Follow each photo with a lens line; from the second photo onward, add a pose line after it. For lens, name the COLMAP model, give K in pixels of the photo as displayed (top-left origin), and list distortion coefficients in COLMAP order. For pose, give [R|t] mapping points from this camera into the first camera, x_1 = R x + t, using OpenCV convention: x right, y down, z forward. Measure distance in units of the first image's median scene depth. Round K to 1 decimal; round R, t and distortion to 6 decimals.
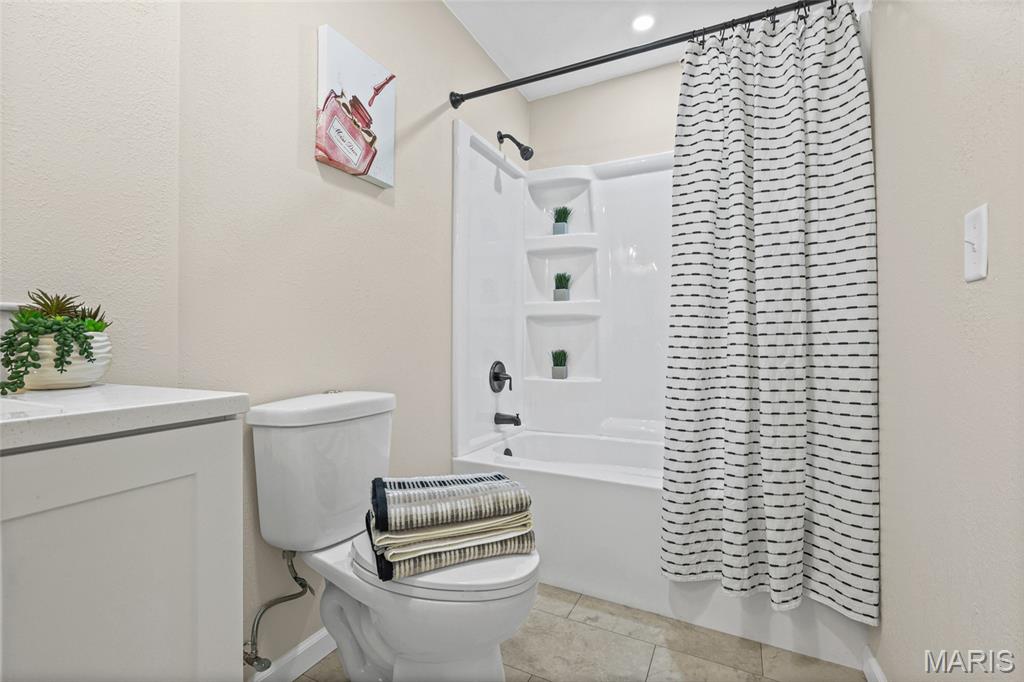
lens RADIAL K [[450.0, 0, 512.4], [0, 450.0, 340.4], [0, 0, 1]] dist [0.005132, -0.000272]
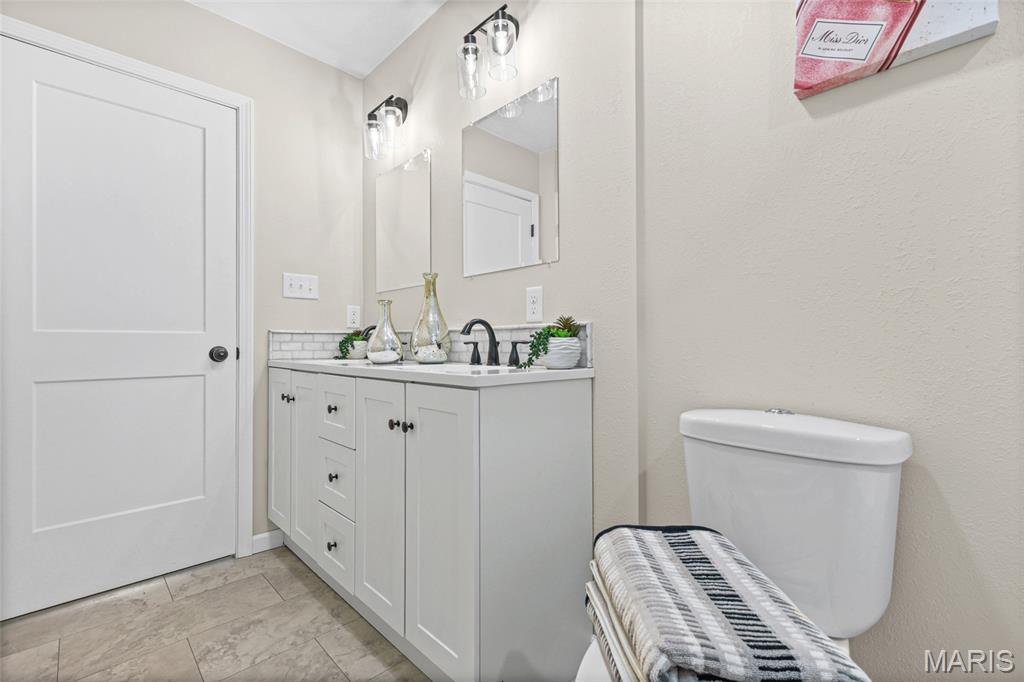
lens RADIAL K [[450.0, 0, 512.3], [0, 450.0, 340.9], [0, 0, 1]] dist [0.005132, -0.000272]
pose [[-0.340931, 0.001574, -0.940087, 0.420184], [0.002319, 0.999997, 0.000833, -0.003276], [0.940085, -0.001897, -0.340934, 0.786502]]
